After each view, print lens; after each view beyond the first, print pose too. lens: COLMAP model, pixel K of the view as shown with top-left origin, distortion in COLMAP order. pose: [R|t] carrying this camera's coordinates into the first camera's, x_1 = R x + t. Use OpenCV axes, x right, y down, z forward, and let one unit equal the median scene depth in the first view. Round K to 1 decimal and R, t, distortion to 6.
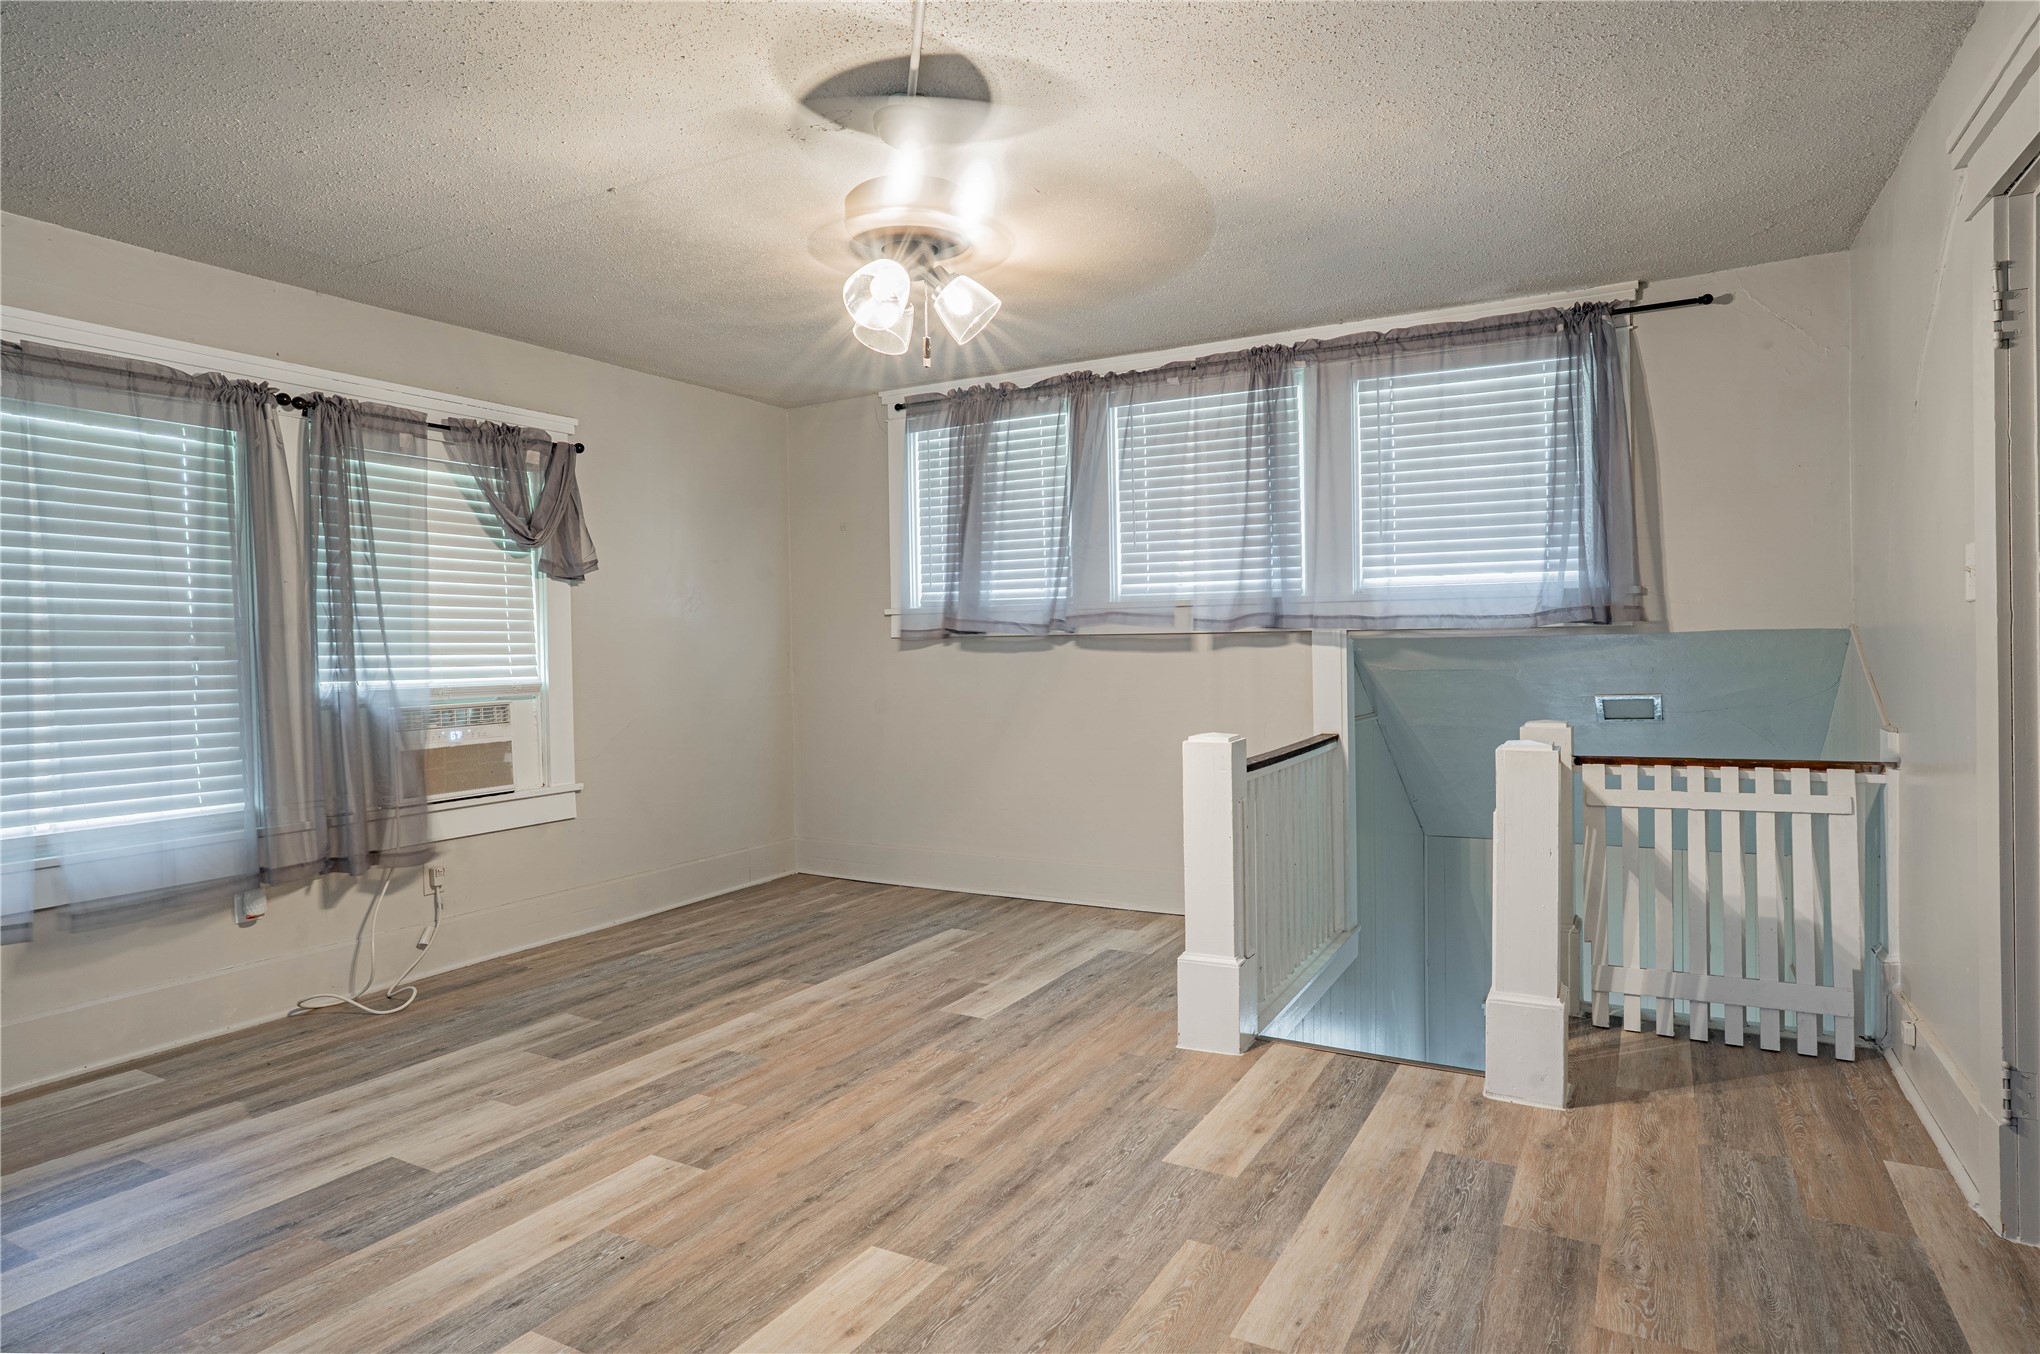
lens RADIAL K [[1143.5, 0, 1023.6], [0, 1143.5, 672.6], [0, 0, 1]] dist [-0.059777, 0.046194]
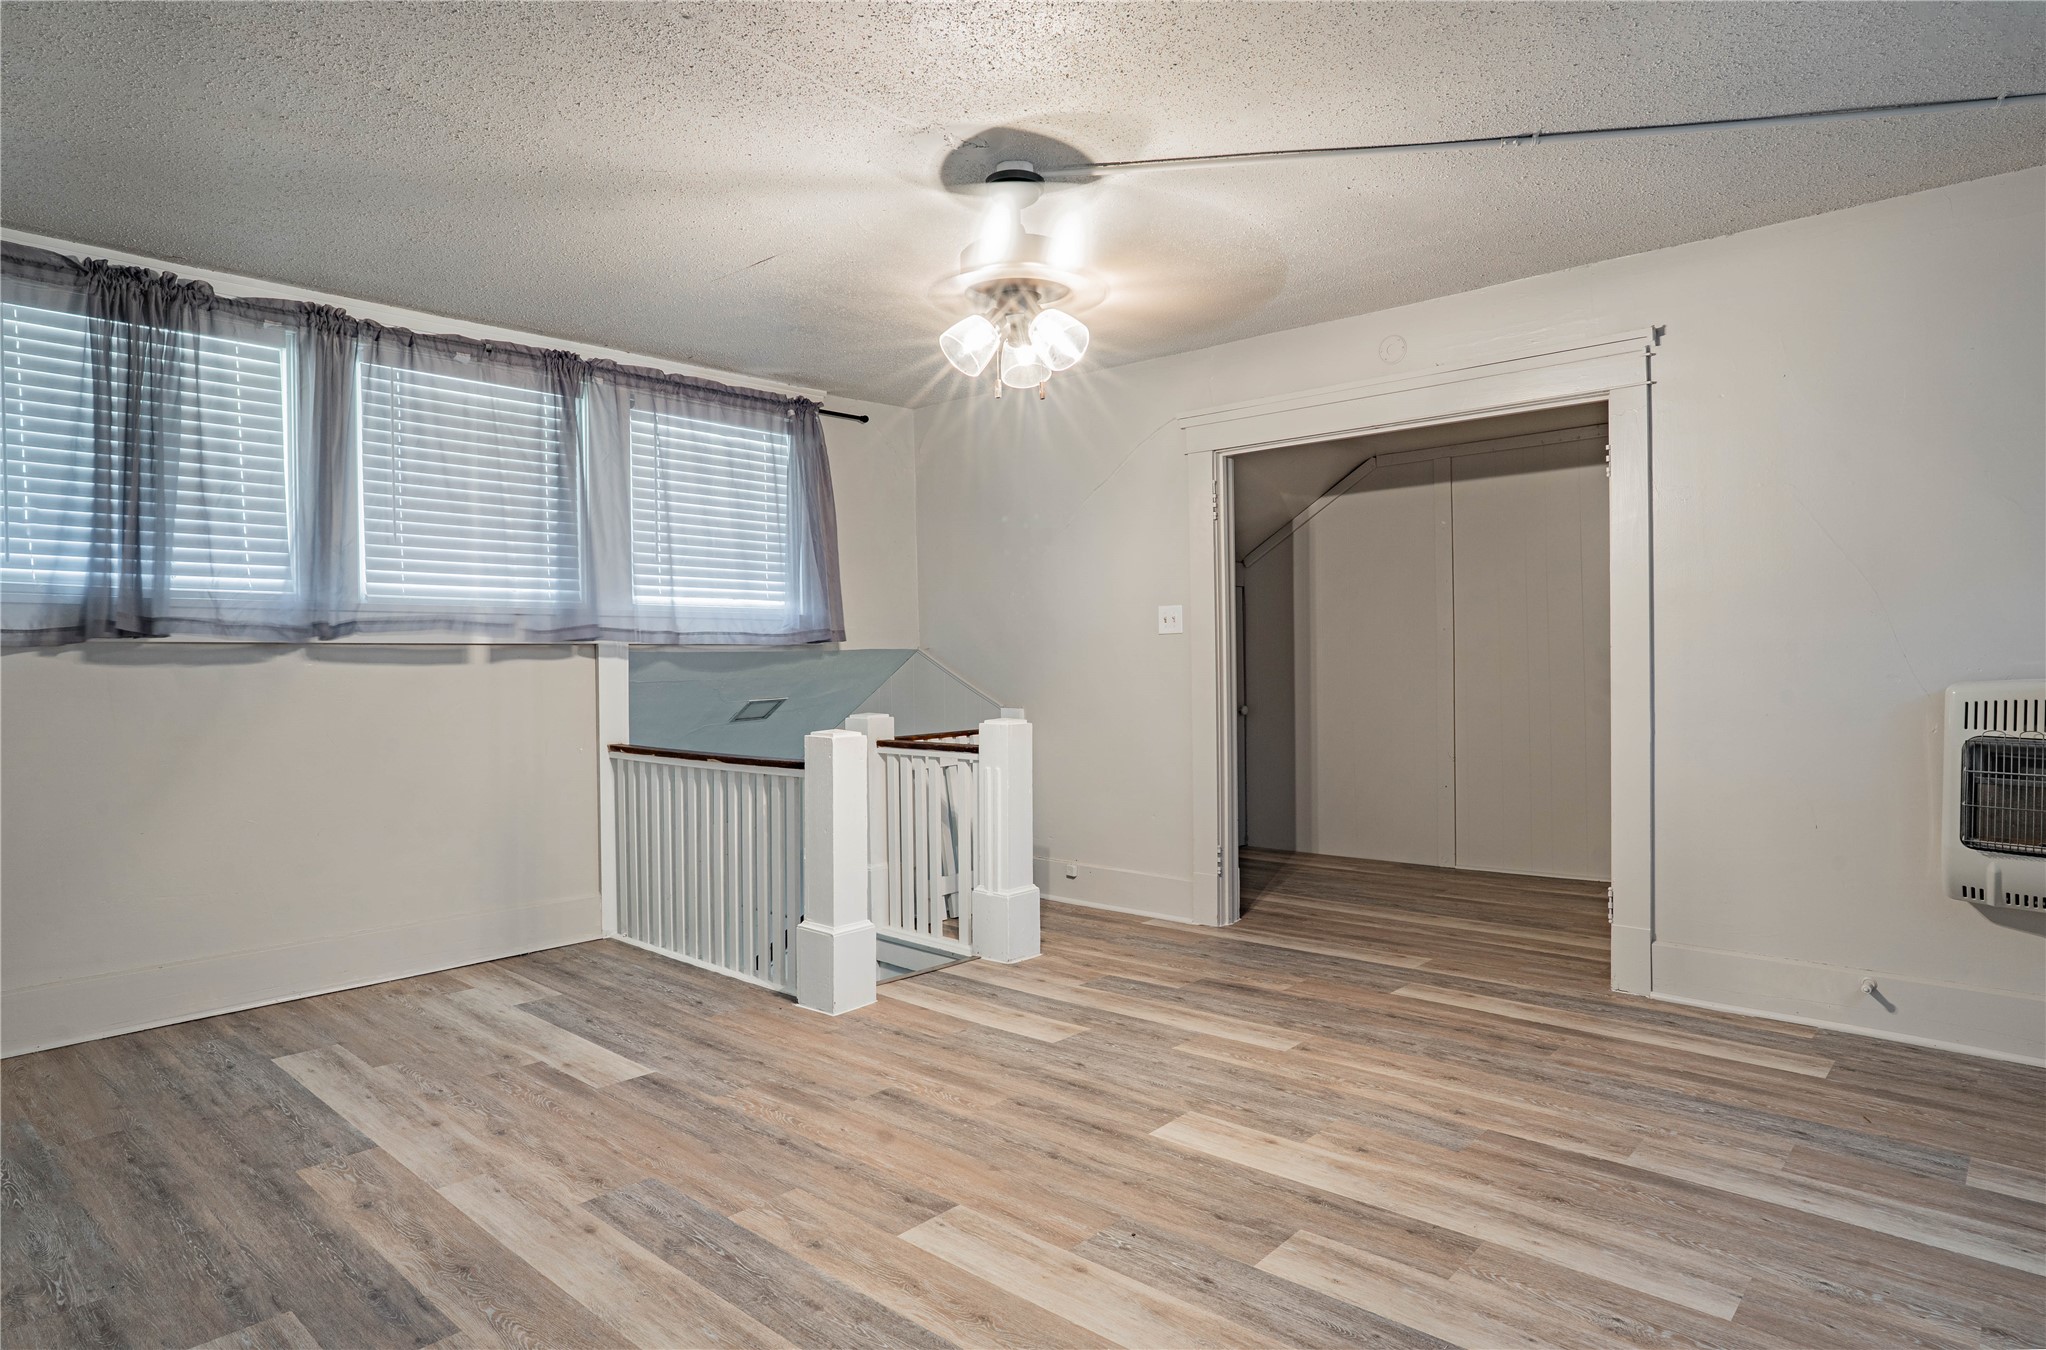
lens RADIAL K [[1162.6, 0, 1023.0], [0, 1162.6, 675.0], [0, 0, 1]] dist [-0.047352, 0.033080]
pose [[0.225311, -0.004344, 0.974277, -0.891405], [0.028270, 0.999598, -0.002081, 0.004964], [-0.973877, 0.028012, 0.225344, 0.537653]]
